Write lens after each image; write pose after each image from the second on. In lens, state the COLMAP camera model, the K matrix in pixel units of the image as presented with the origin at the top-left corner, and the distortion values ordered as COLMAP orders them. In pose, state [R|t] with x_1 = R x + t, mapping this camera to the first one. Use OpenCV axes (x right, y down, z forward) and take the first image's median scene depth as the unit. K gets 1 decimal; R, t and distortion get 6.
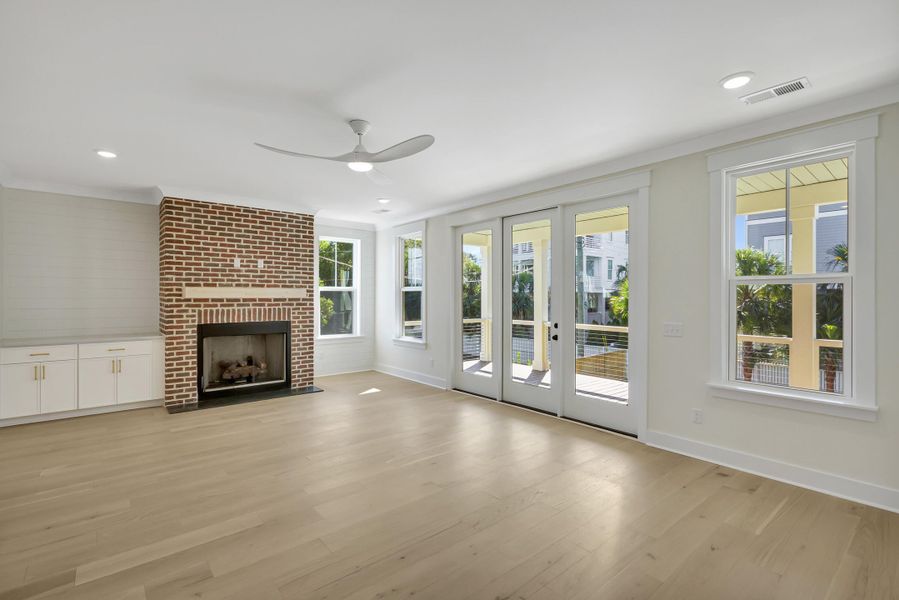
lens RADIAL K [[409.9, 0, 442.6], [0, 409.9, 297.6], [0, 0, 1]] dist [0.008139, 0.000620]
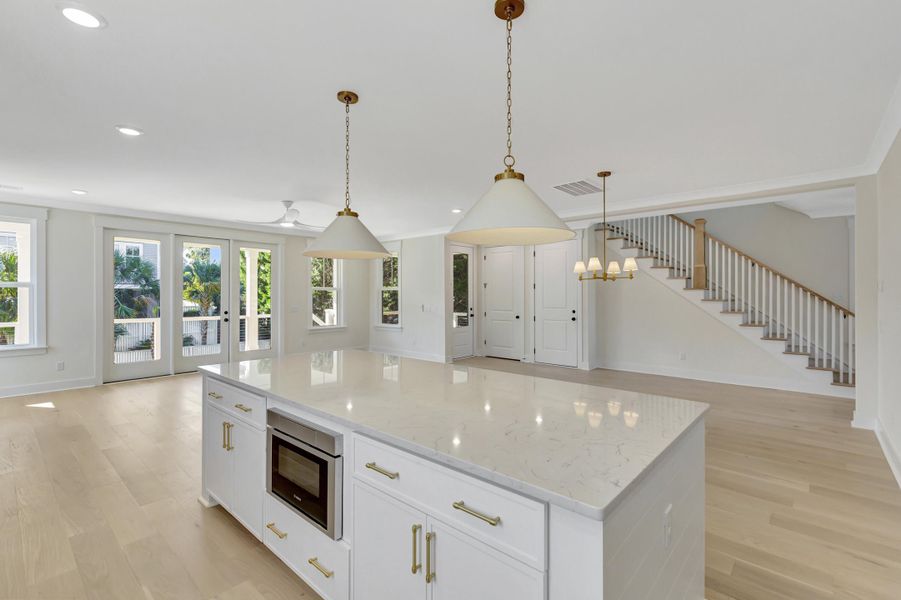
lens RADIAL K [[410.8, 0, 453.1], [0, 410.8, 296.1], [0, 0, 1]] dist [0.008139, 0.000620]
pose [[-0.150146, 0.001097, 0.988663, -1.276060], [0.003583, 0.999993, -0.000566, 0.006143], [-0.988657, 0.003458, -0.150149, 0.315140]]
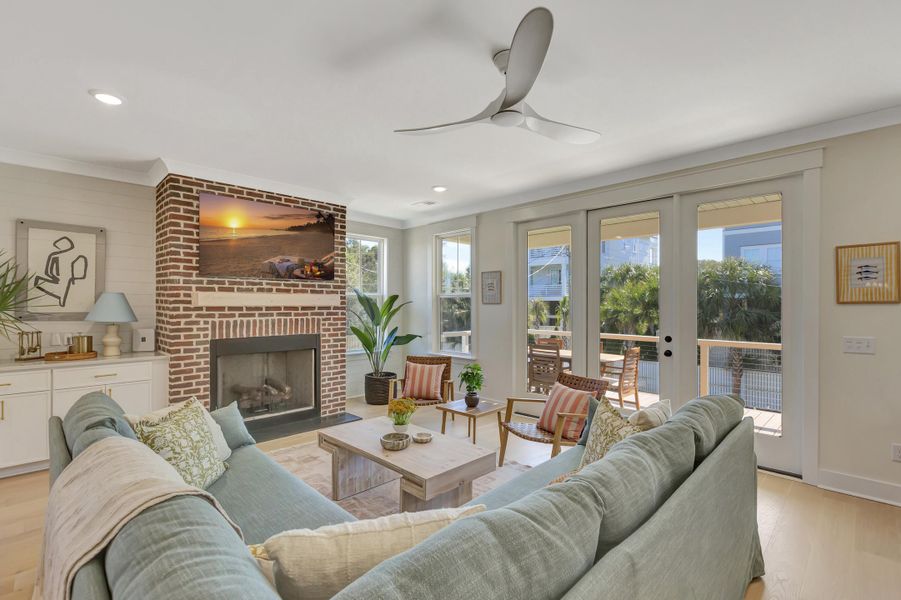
lens RADIAL K [[410.8, 0, 443.9], [0, 410.8, 304.6], [0, 0, 1]] dist [0.008139, 0.000620]
pose [[0.996141, 0.000046, 0.087764, -0.220420], [0.000242, 0.999995, -0.003263, 0.001122], [-0.087764, 0.003271, 0.996136, 0.180857]]
